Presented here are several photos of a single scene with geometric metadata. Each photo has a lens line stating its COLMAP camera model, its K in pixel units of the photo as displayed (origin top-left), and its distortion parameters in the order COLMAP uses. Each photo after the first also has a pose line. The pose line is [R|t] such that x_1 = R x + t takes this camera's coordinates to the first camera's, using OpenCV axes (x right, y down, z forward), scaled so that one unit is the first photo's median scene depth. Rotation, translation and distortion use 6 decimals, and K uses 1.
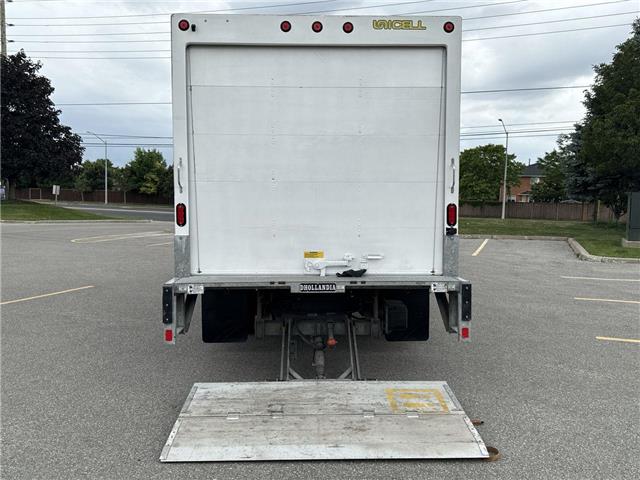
lens RADIAL K [[566.1, 0, 320.0], [0, 566.1, 240.0], [0, 0, 1]] dist [0.137858, -0.229638]
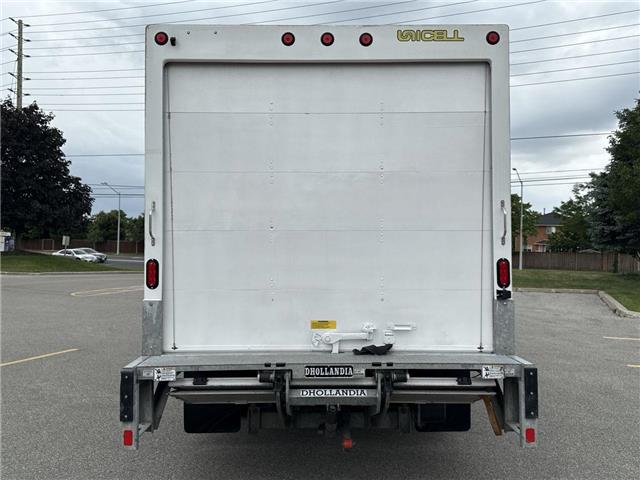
lens RADIAL K [[566.1, 0, 320.0], [0, 566.1, 240.0], [0, 0, 1]] dist [0.137858, -0.229638]
pose [[0.999765, -0.002769, -0.021494, 0.001092], [0.000899, 0.996251, -0.086501, -0.022144], [0.021653, 0.086461, 0.996020, 0.221872]]
